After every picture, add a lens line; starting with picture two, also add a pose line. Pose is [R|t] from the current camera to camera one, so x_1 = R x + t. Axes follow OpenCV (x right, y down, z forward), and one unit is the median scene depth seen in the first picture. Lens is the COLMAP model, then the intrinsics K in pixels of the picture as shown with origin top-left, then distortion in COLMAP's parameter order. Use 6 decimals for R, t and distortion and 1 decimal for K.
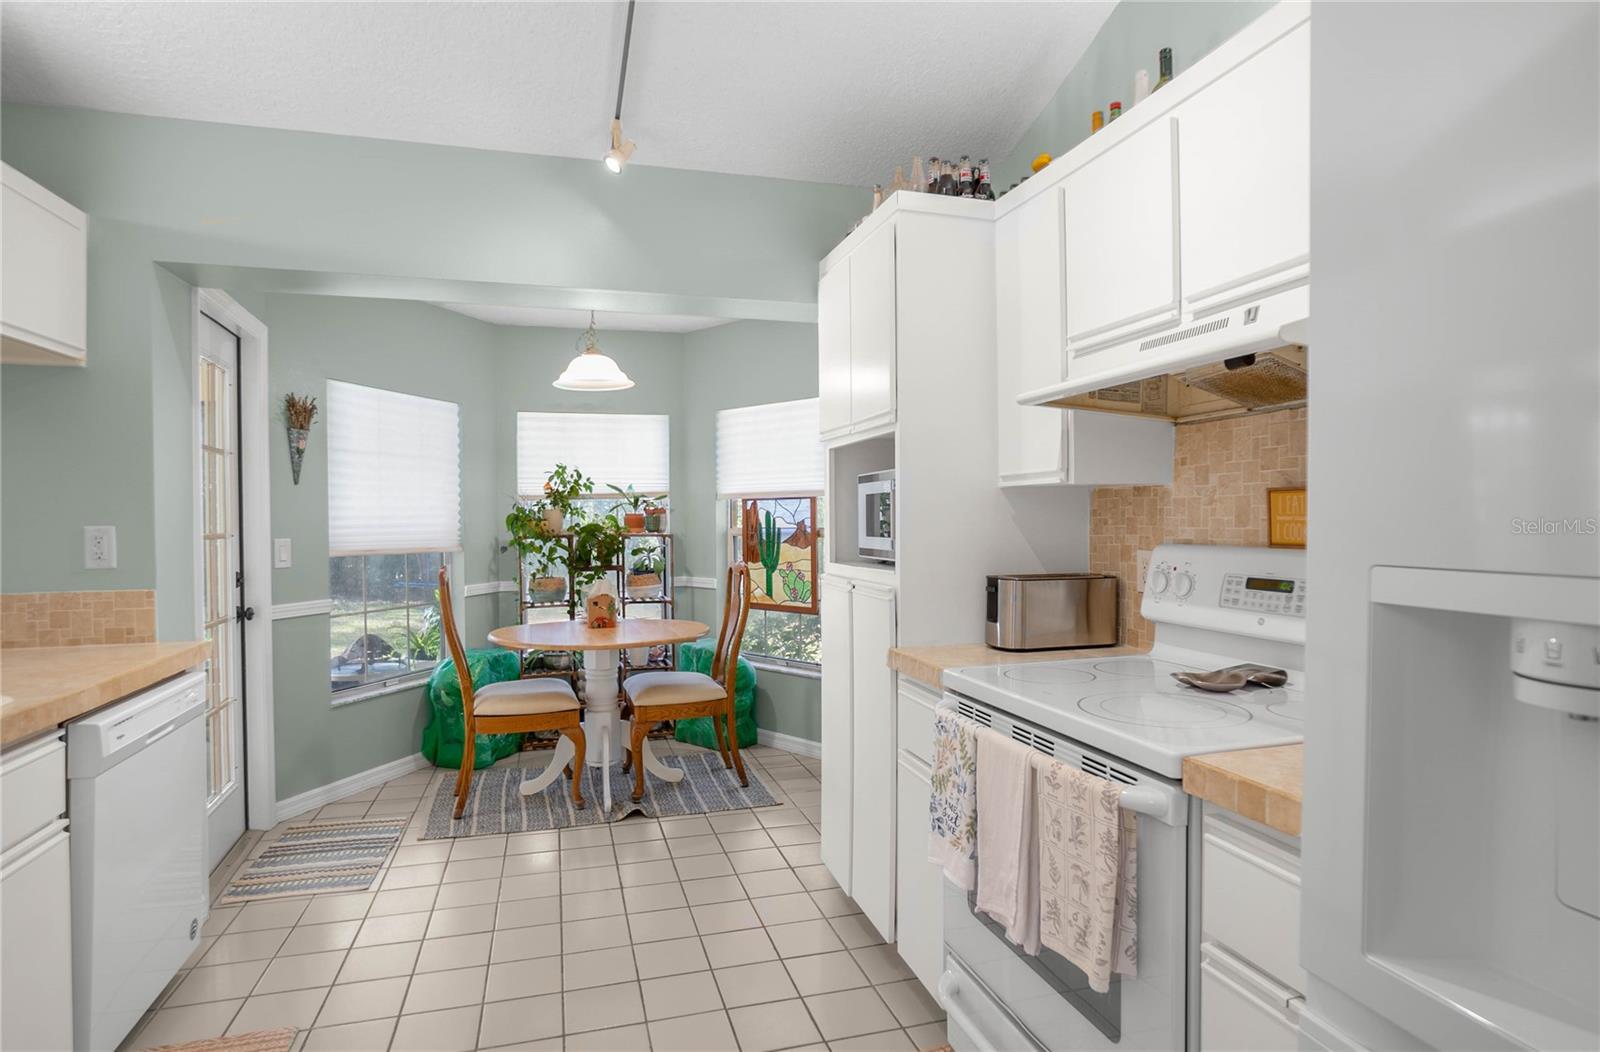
lens RADIAL K [[864.8, 0, 808.5], [0, 864.8, 520.6], [0, 0, 1]] dist [-0.024665, 0.015201]
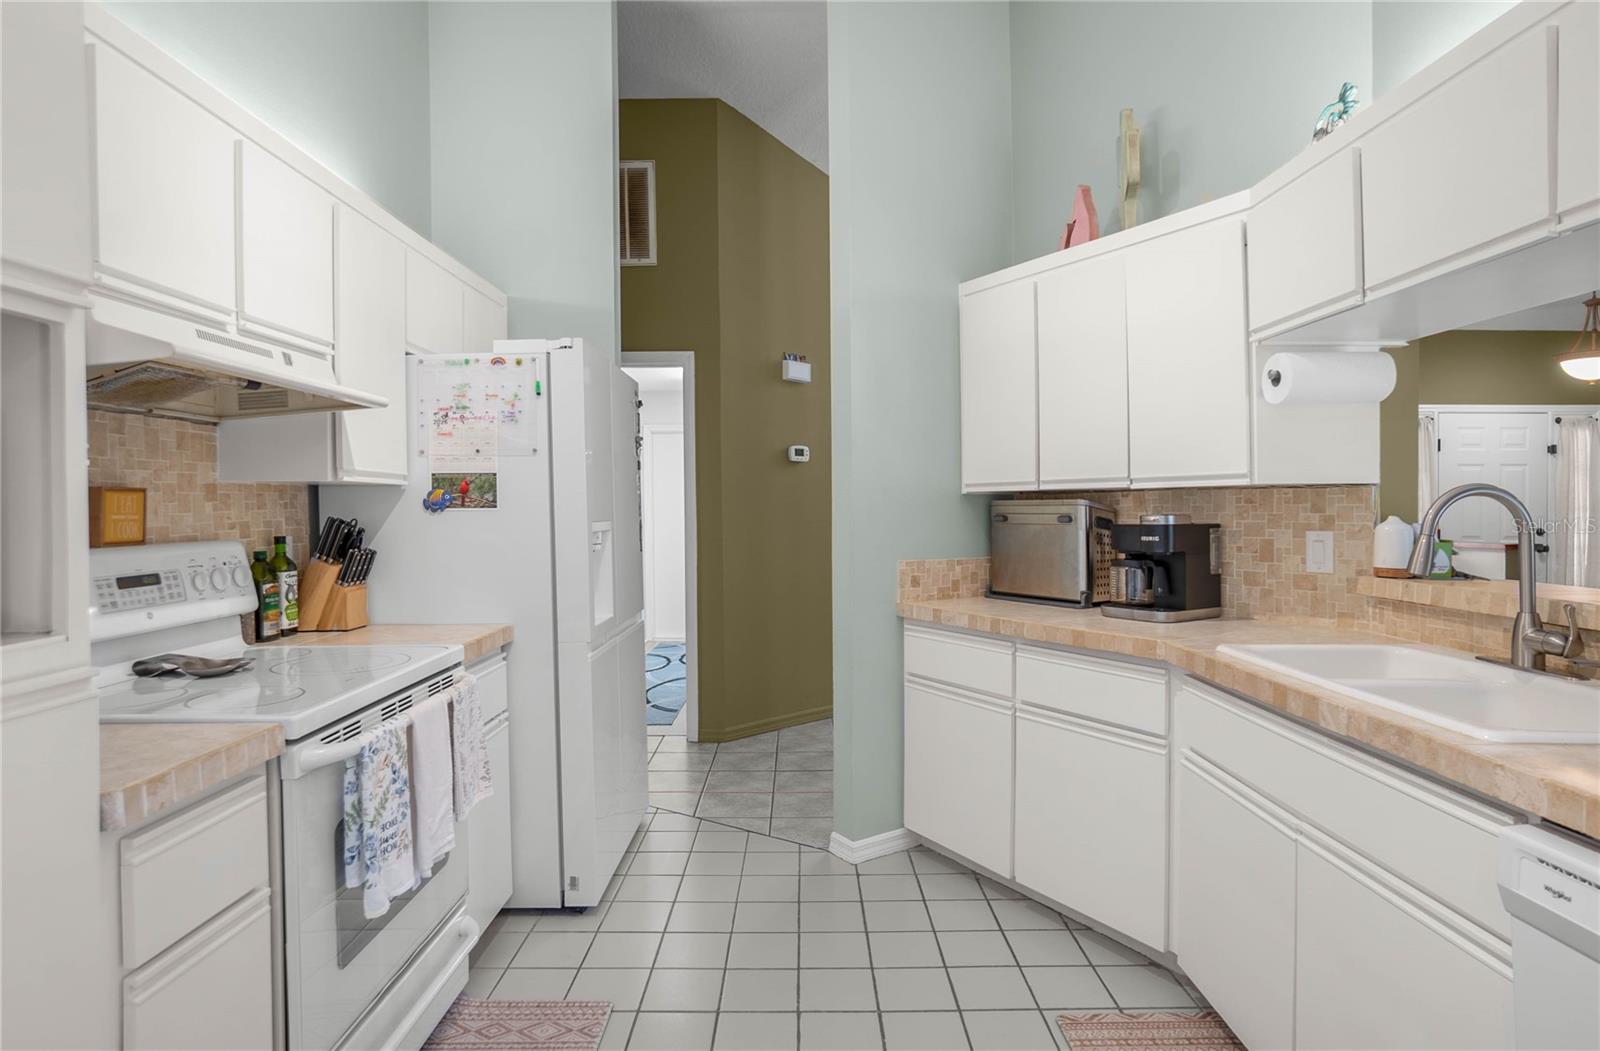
lens RADIAL K [[864.8, 0, 797.5], [0, 864.8, 517.9], [0, 0, 1]] dist [-0.024665, 0.015201]
pose [[-0.959045, 0.006949, 0.283169, -0.283875], [0.011497, 0.999830, 0.014401, -0.003683], [-0.283021, 0.017067, -0.958962, 0.970488]]
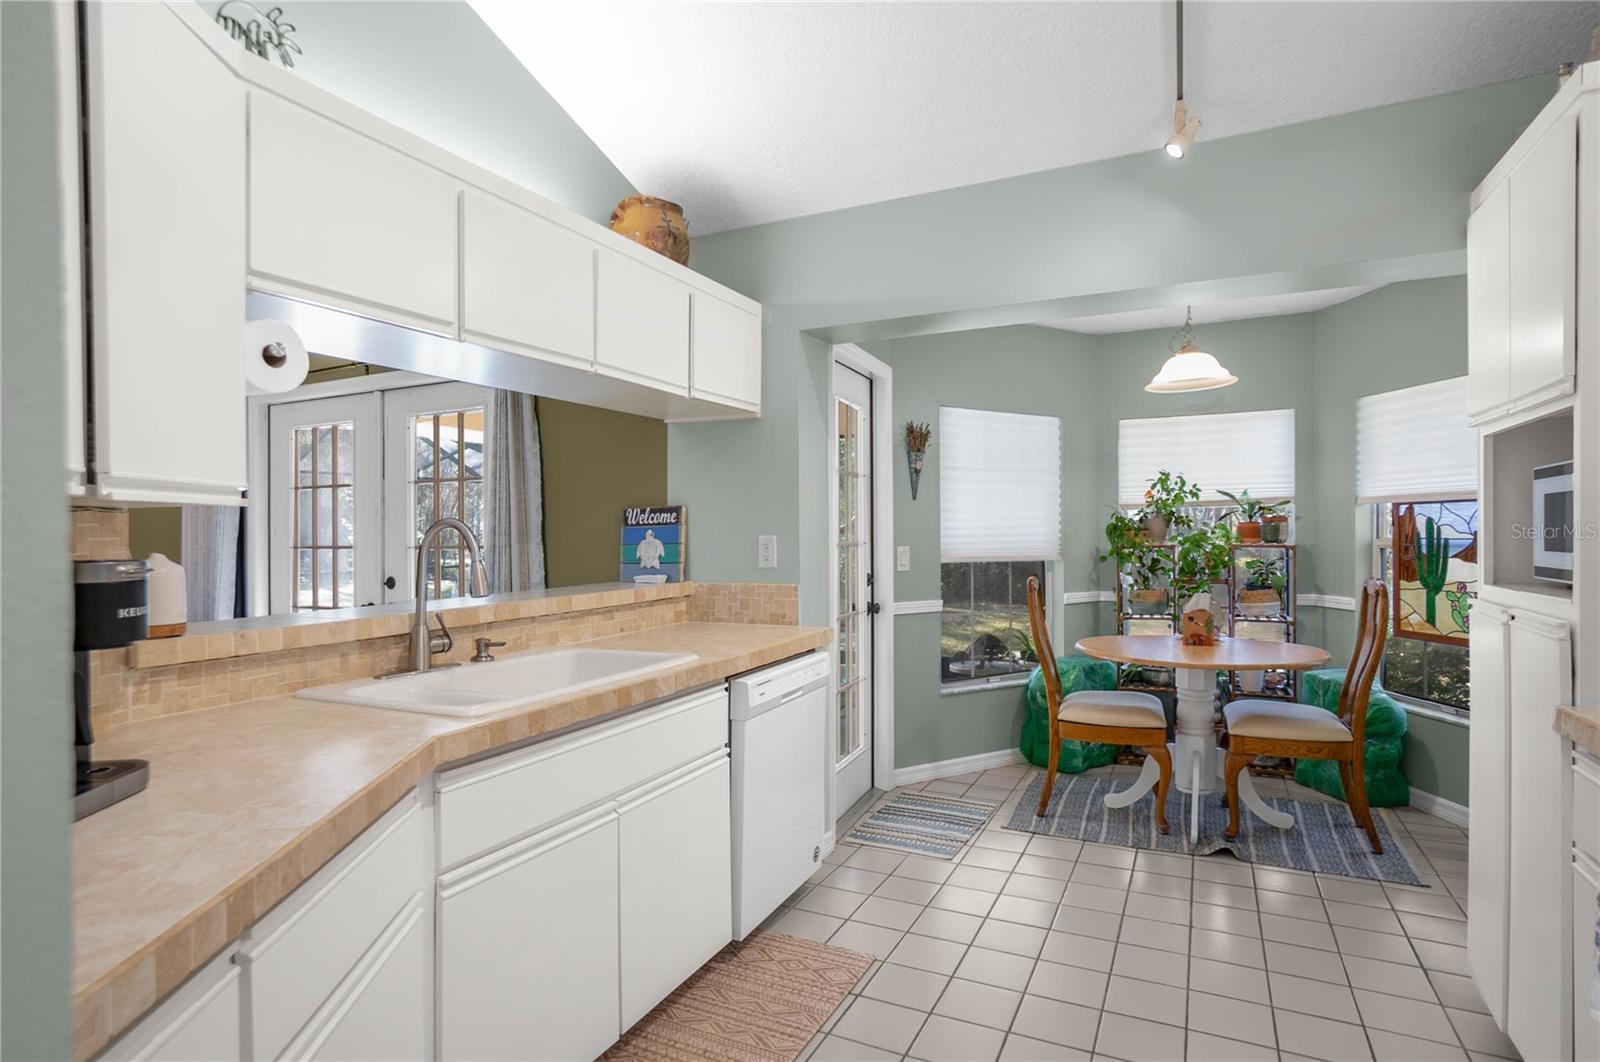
lens RADIAL K [[873.5, 0, 799.3], [0, 873.5, 531.1], [0, 0, 1]] dist [-0.004841, 0.001927]
pose [[0.741751, -0.001781, -0.670672, 0.085501], [0.003061, 0.999995, 0.000730, -0.001024], [0.670668, -0.002594, 0.741753, 0.017604]]
